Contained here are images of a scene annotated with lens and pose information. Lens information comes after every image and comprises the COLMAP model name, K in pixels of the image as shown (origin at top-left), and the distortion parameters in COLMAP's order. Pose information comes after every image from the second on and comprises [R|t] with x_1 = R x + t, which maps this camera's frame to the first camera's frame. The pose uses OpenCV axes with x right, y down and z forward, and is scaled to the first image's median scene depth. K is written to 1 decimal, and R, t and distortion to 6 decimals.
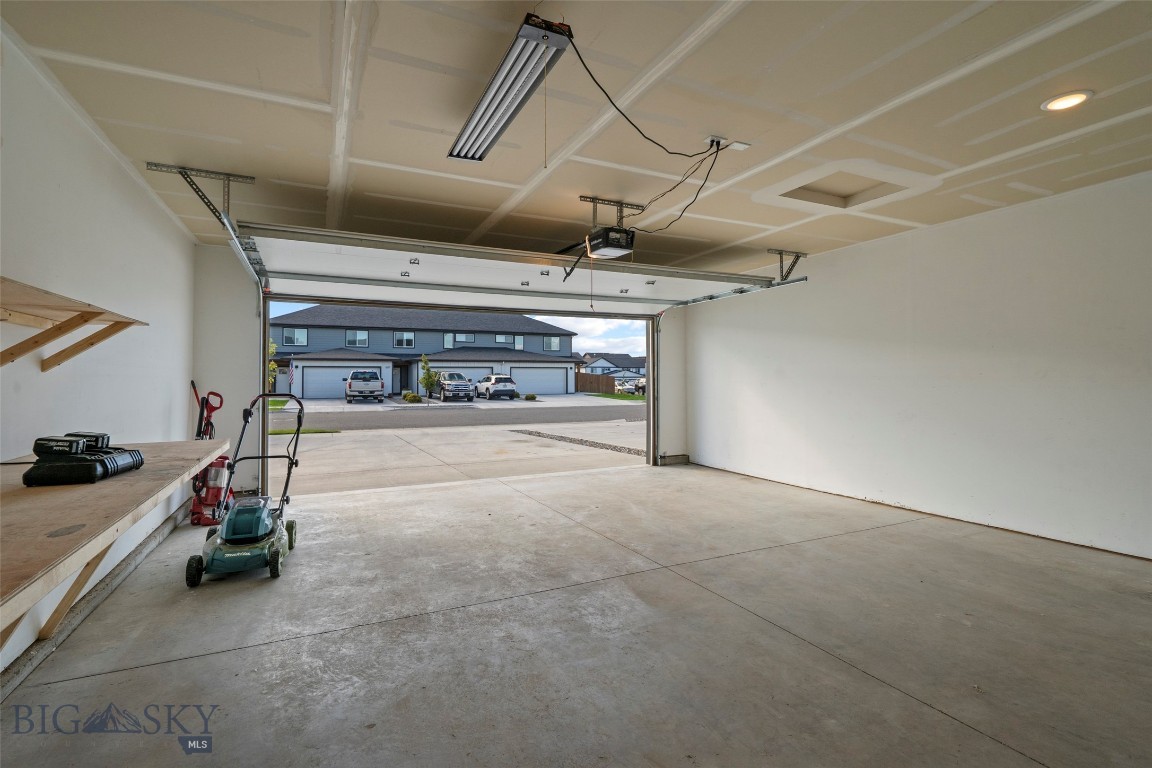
lens RADIAL K [[529.3, 0, 576.1], [0, 529.3, 368.8], [0, 0, 1]] dist [0.001957, 0.000410]
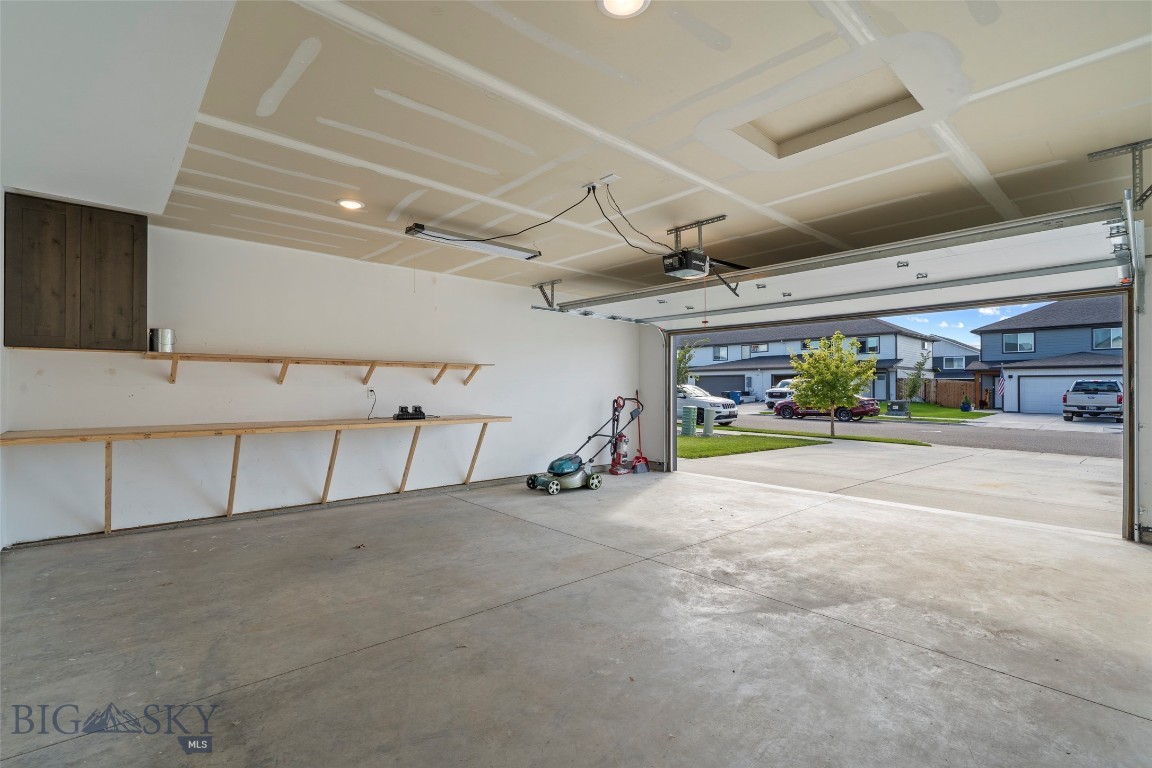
lens RADIAL K [[520.5, 0, 576.0], [0, 520.5, 384.0], [0, 0, 1]] dist [0.000592, 0.000201]
pose [[0.281047, -0.004139, -0.959685, 0.932286], [0.011782, 0.999930, -0.000862, 0.004886], [0.959622, -0.011064, 0.281076, 0.436594]]
